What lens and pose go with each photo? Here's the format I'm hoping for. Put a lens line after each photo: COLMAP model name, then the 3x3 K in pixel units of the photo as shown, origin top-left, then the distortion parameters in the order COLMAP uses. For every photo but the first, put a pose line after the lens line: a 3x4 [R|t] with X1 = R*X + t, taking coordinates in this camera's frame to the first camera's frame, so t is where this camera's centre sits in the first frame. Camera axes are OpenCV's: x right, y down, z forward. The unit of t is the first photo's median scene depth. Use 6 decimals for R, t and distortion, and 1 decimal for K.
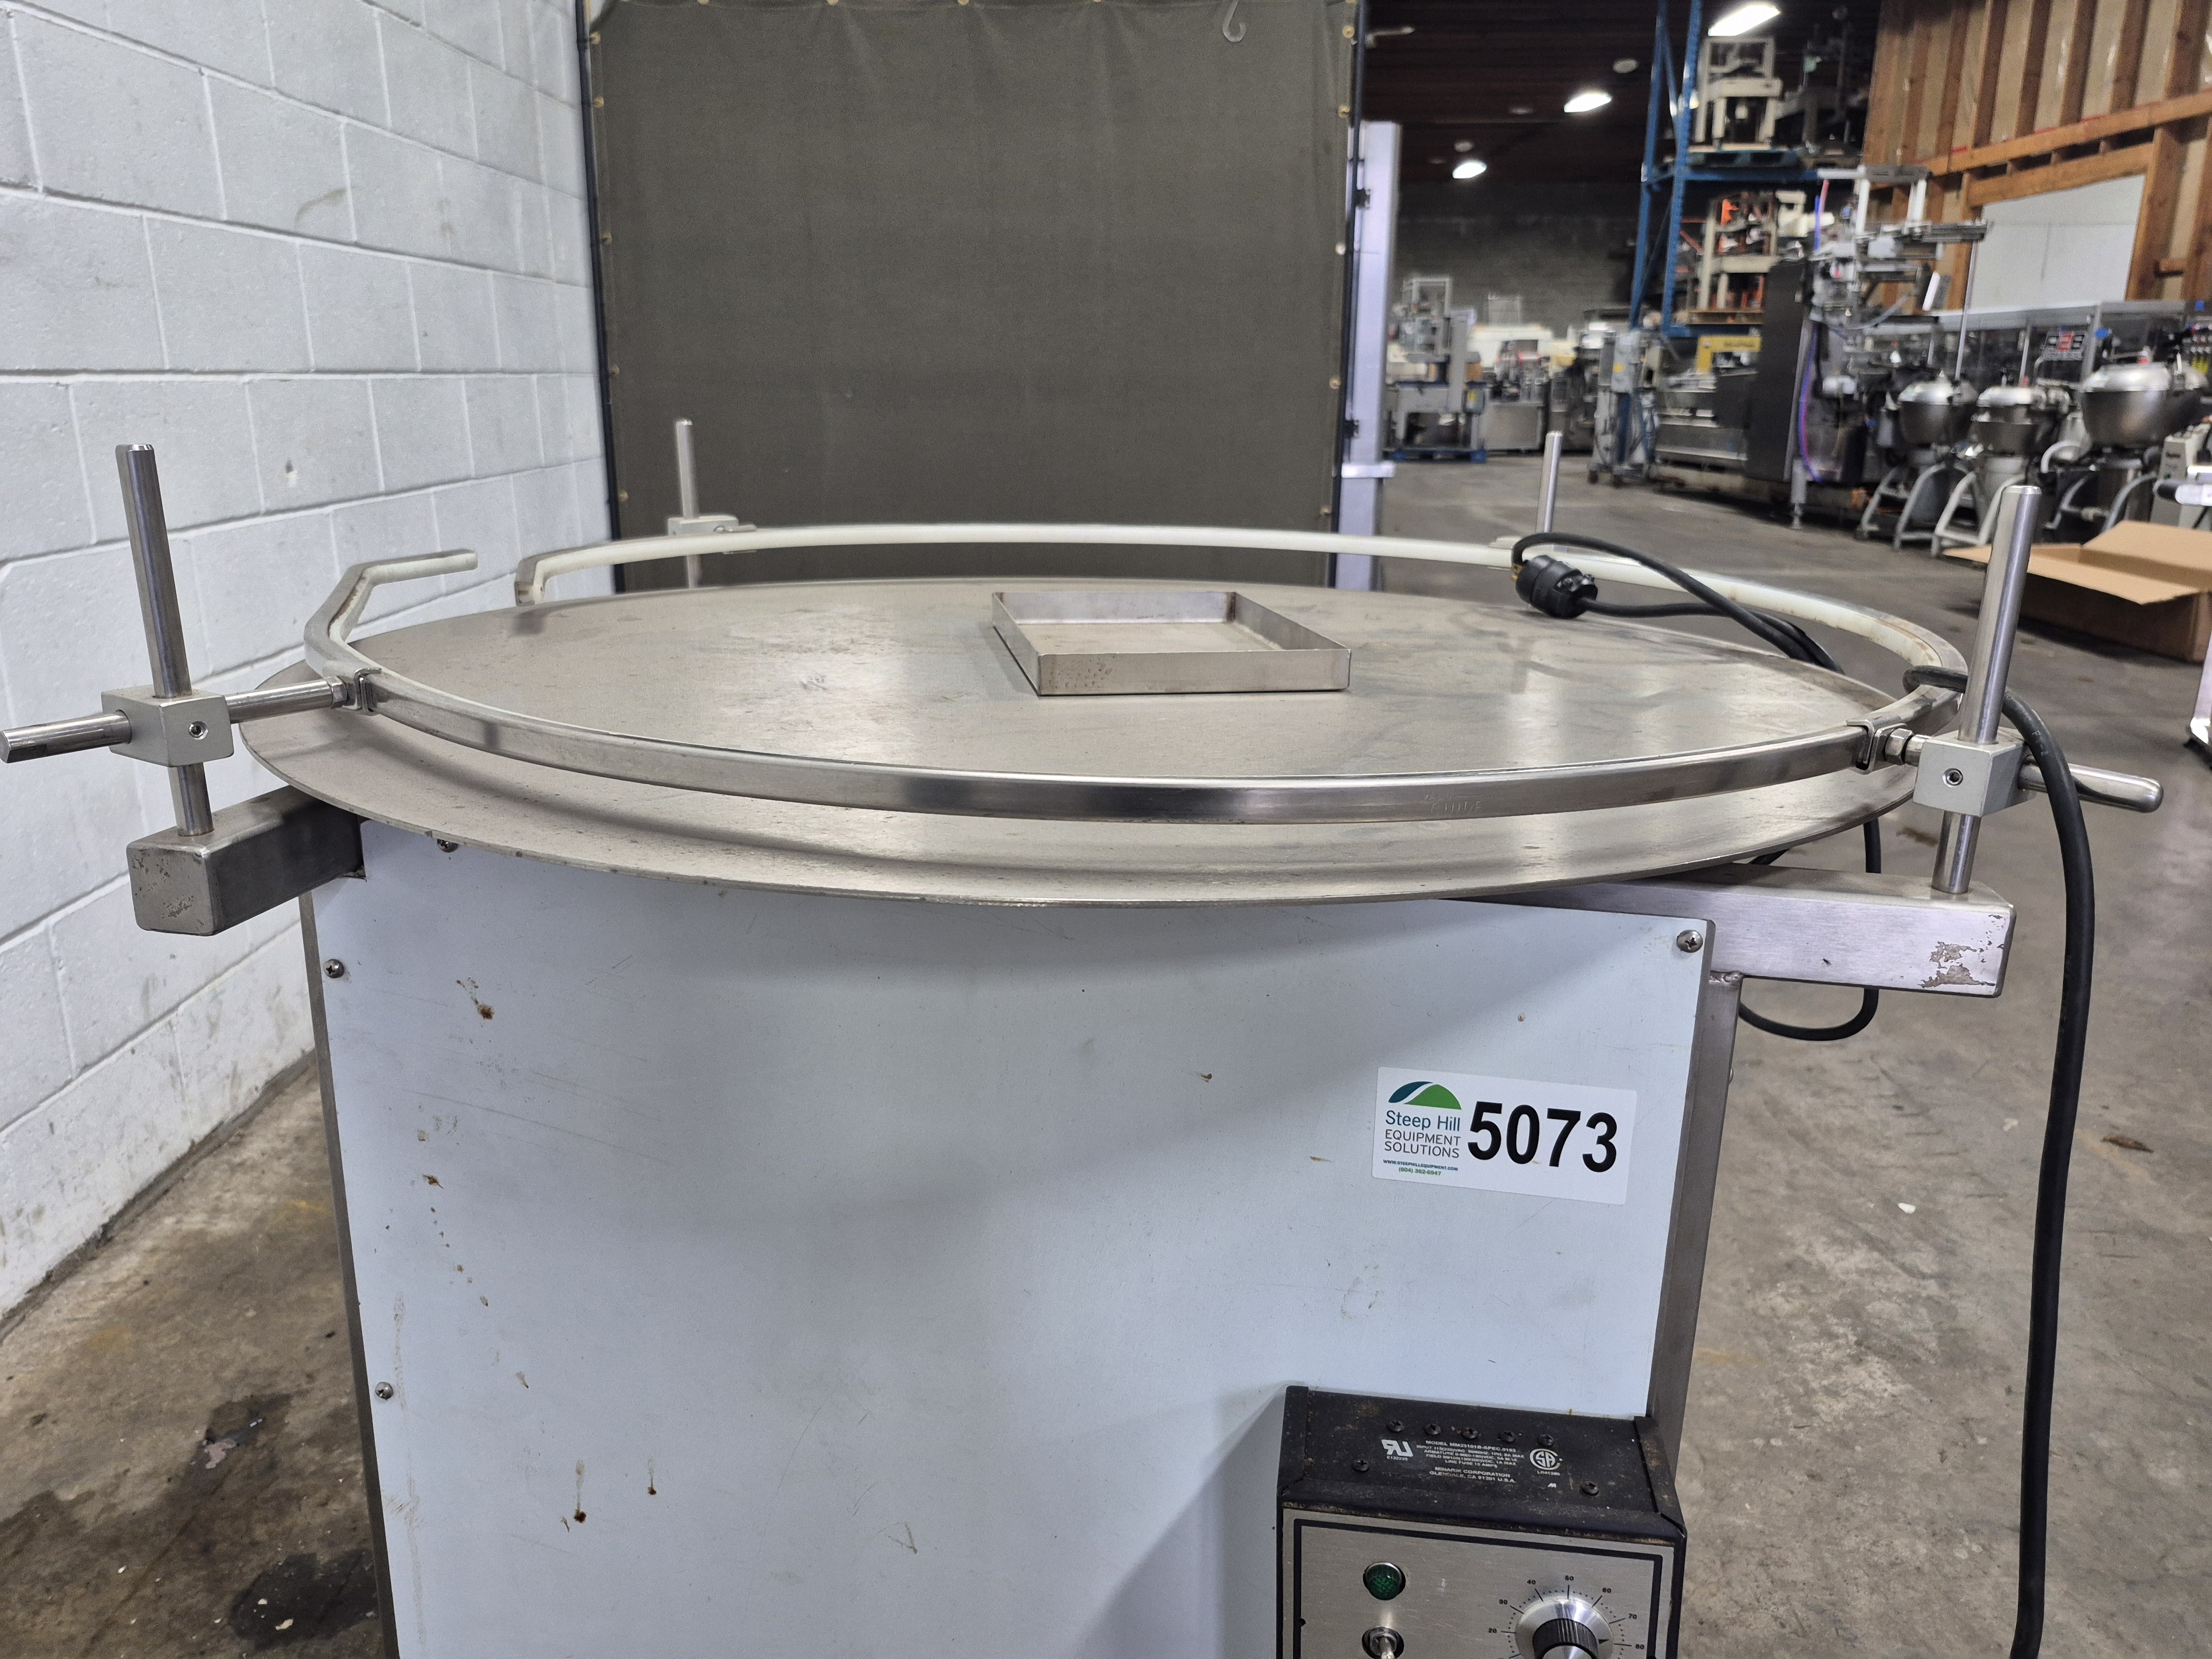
lens RADIAL K [[1535.3, 0, 1096.4], [0, 1535.3, 816.5], [0, 0, 1]] dist [0.004567, -0.017252]
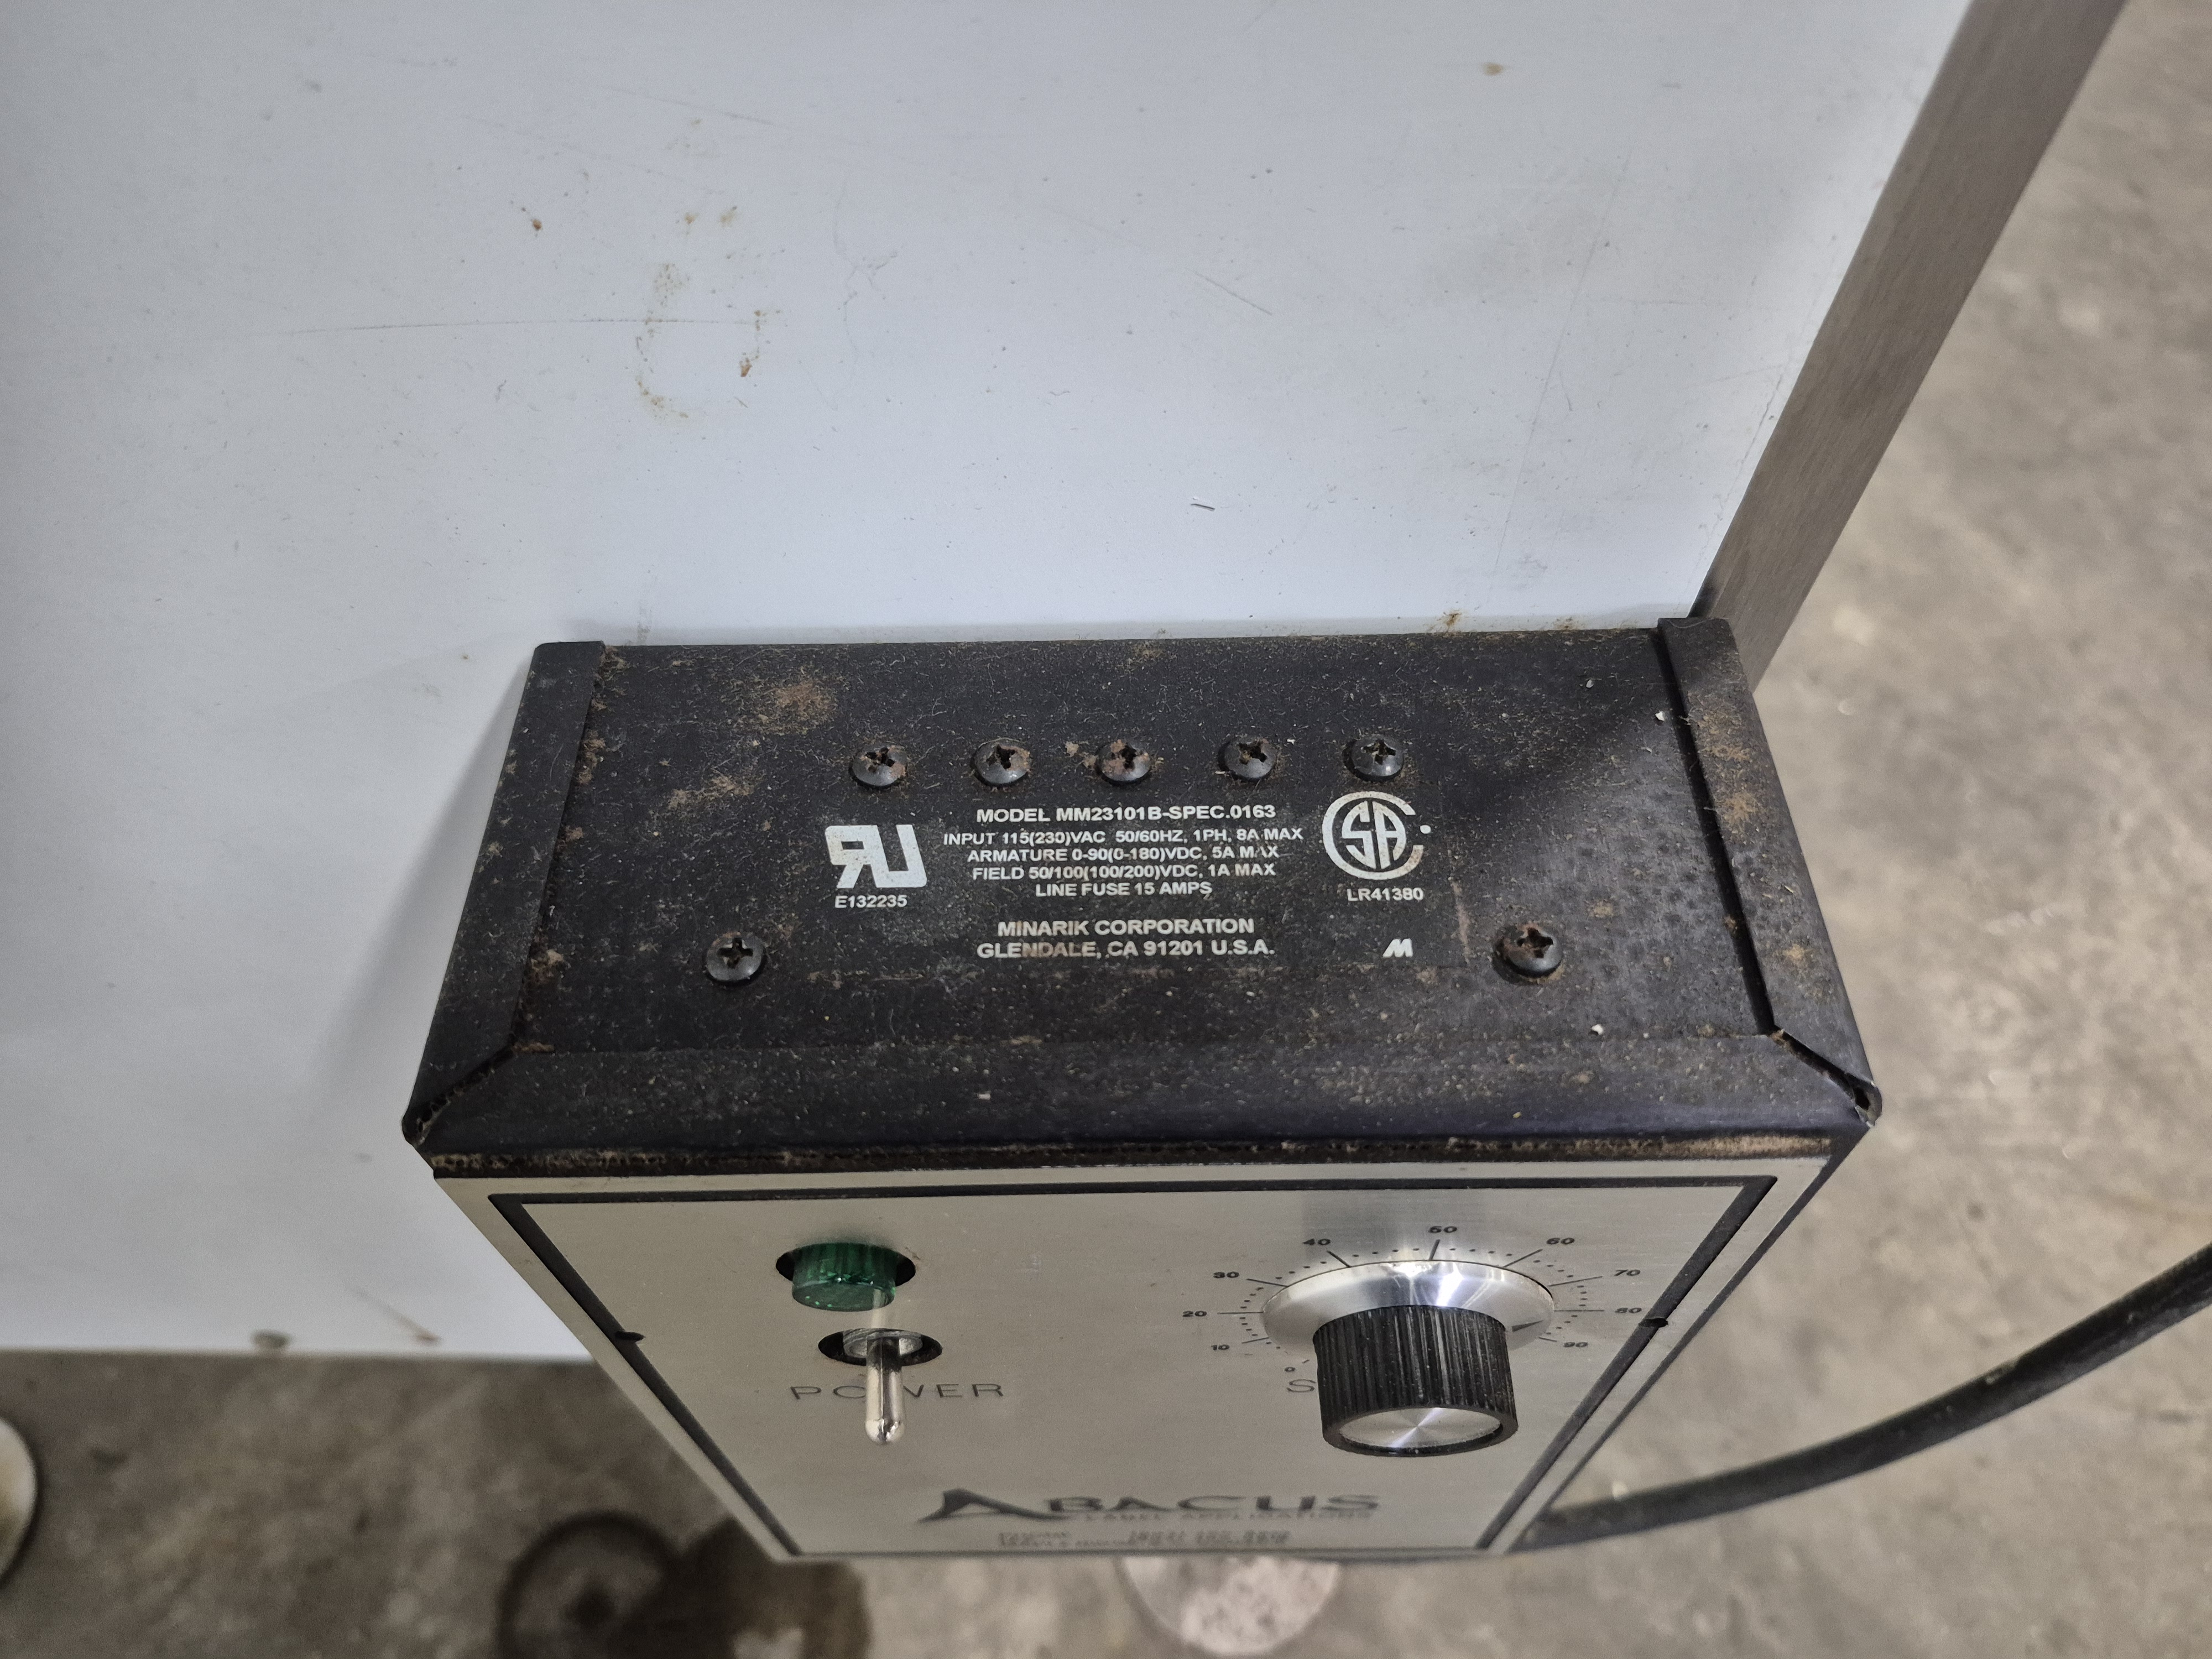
lens RADIAL K [[1535.3, 0, 1086.0], [0, 1535.3, 830.3], [0, 0, 1]] dist [0.004567, -0.017252]
pose [[0.985284, -0.146708, 0.087708, 0.211474], [0.055481, 0.759849, 0.647727, 0.224130], [-0.161672, -0.633329, 0.756807, 0.782707]]
